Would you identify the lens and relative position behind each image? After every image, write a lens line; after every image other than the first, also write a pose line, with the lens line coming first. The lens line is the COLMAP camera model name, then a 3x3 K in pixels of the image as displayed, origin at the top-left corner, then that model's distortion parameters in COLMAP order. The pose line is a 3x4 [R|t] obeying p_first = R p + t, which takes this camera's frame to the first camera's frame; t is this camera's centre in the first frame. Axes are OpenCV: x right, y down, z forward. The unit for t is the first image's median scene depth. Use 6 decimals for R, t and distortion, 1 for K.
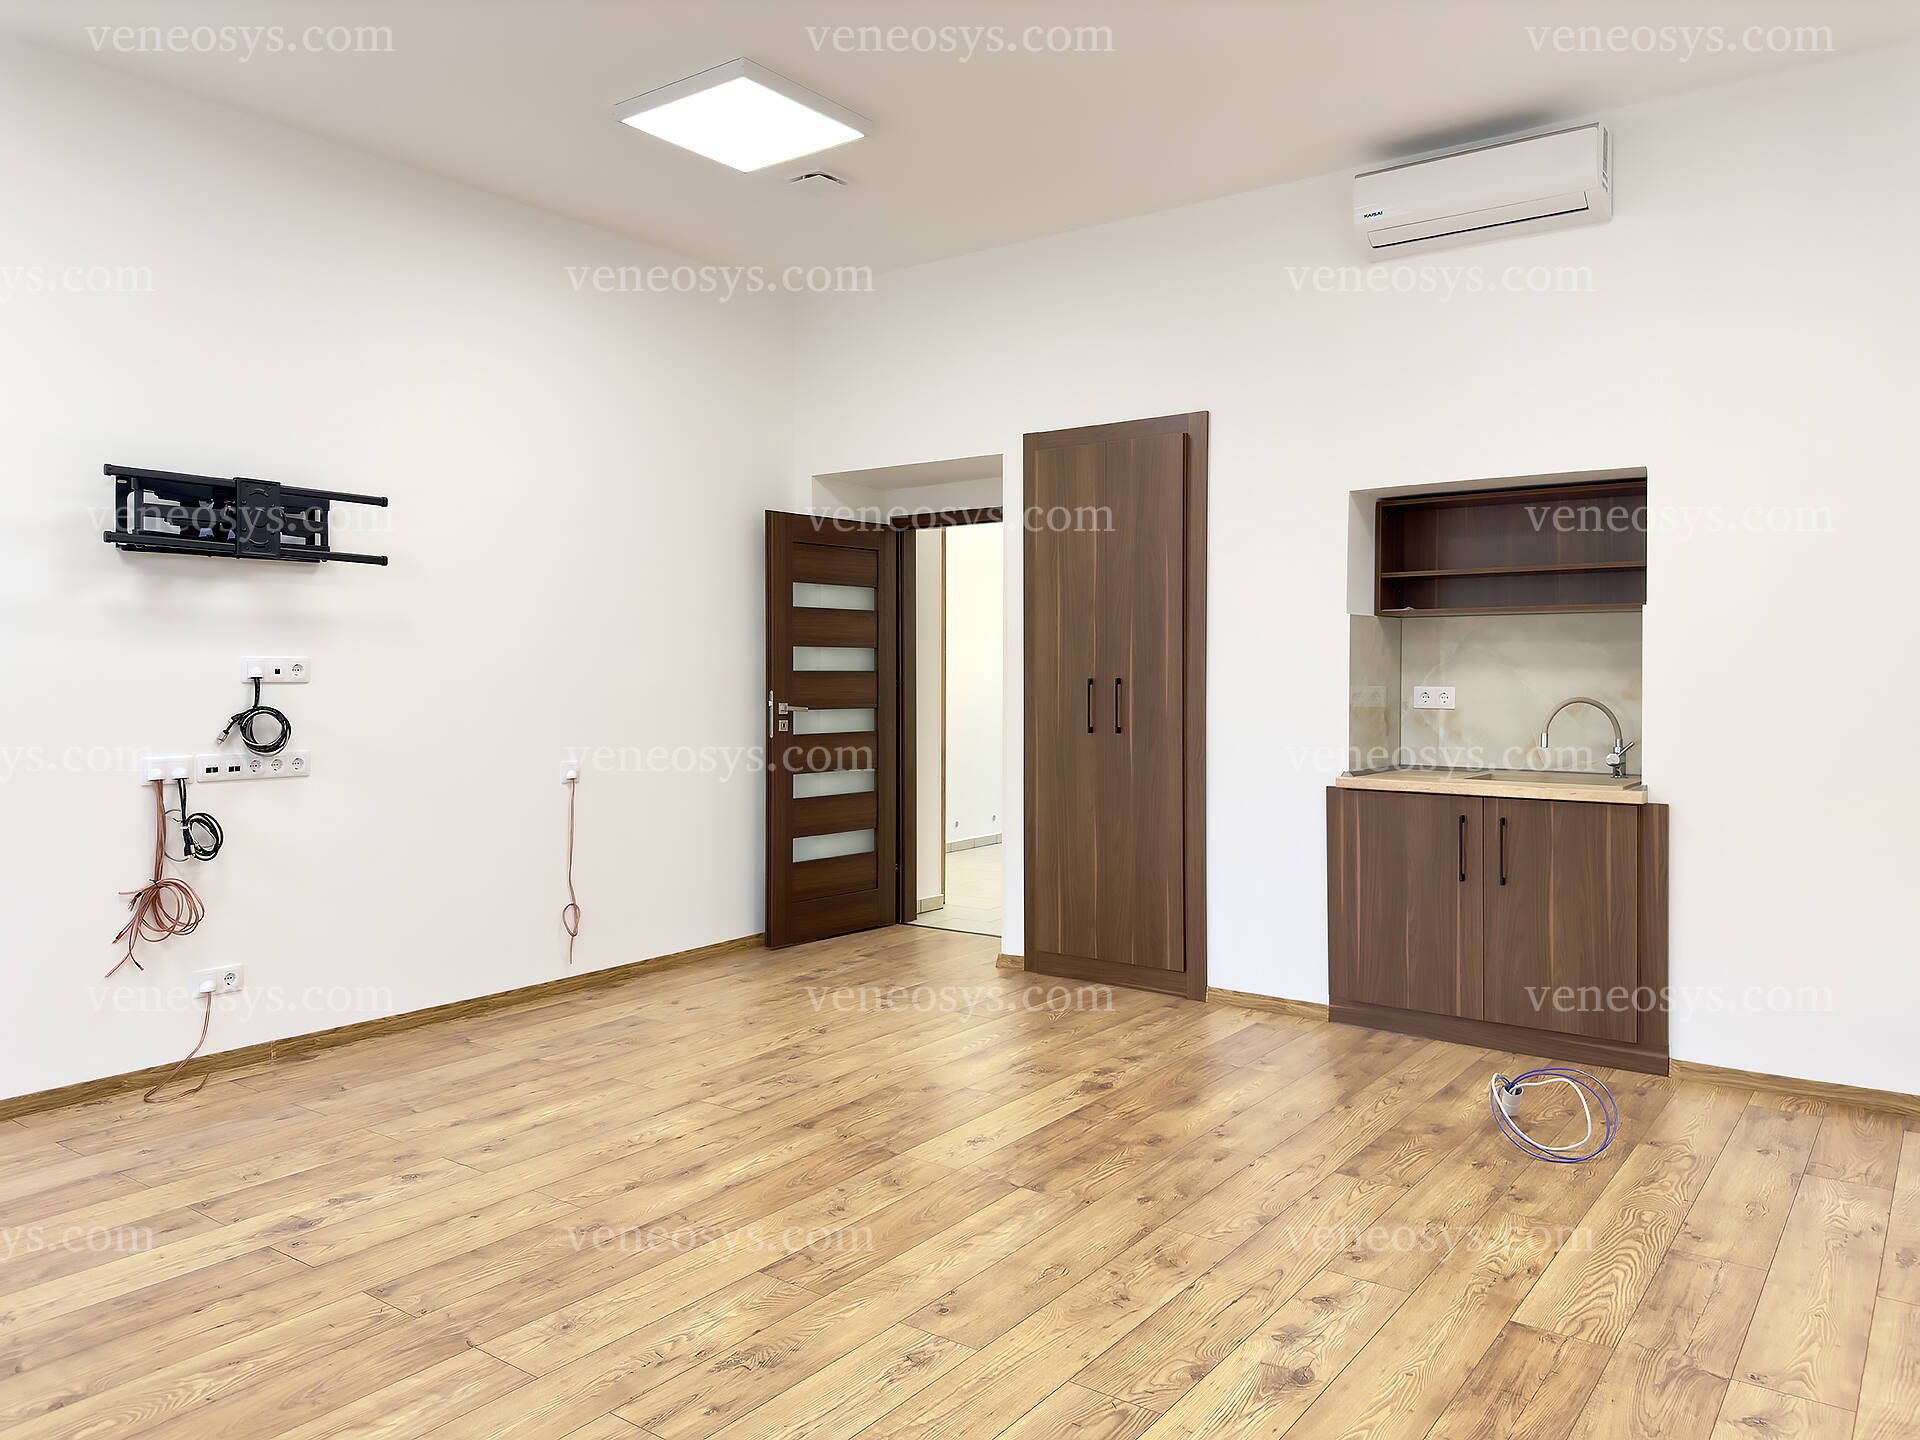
lens RADIAL K [[1387.5, 0, 965.5], [0, 1387.5, 718.9], [0, 0, 1]] dist [0.007791, -0.011286]
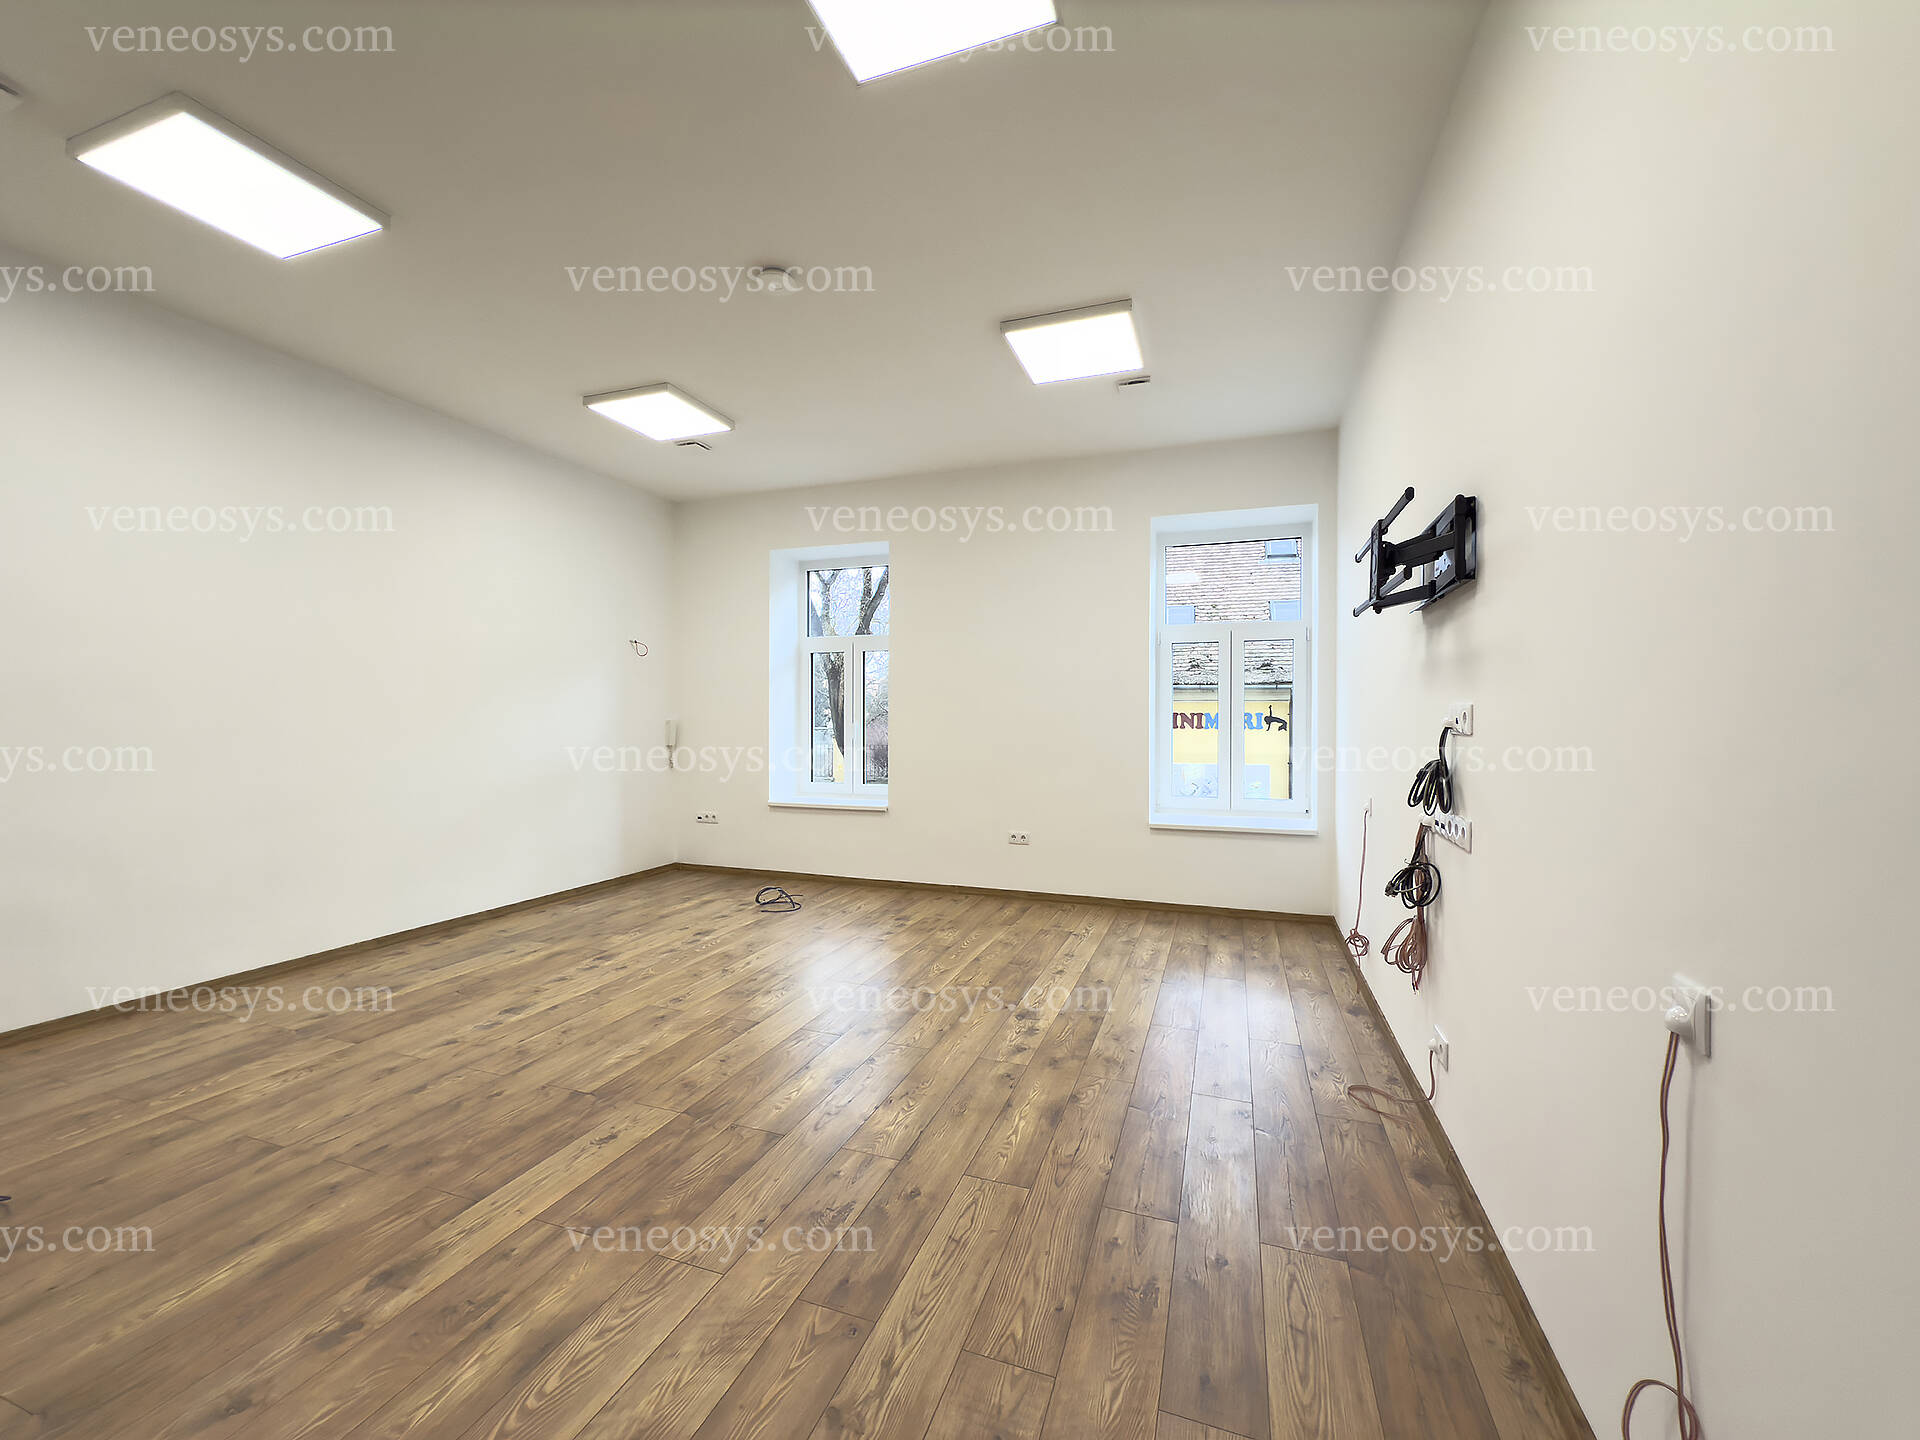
lens RADIAL K [[768.3, 0, 962.0], [0, 768.3, 715.9], [0, 0, 1]] dist [-0.000183, 0.000085]
pose [[-0.957636, -0.005512, -0.287929, -0.099412], [-0.014358, 0.999487, 0.028621, -0.067154], [0.287624, 0.031542, -0.957224, 1.945184]]
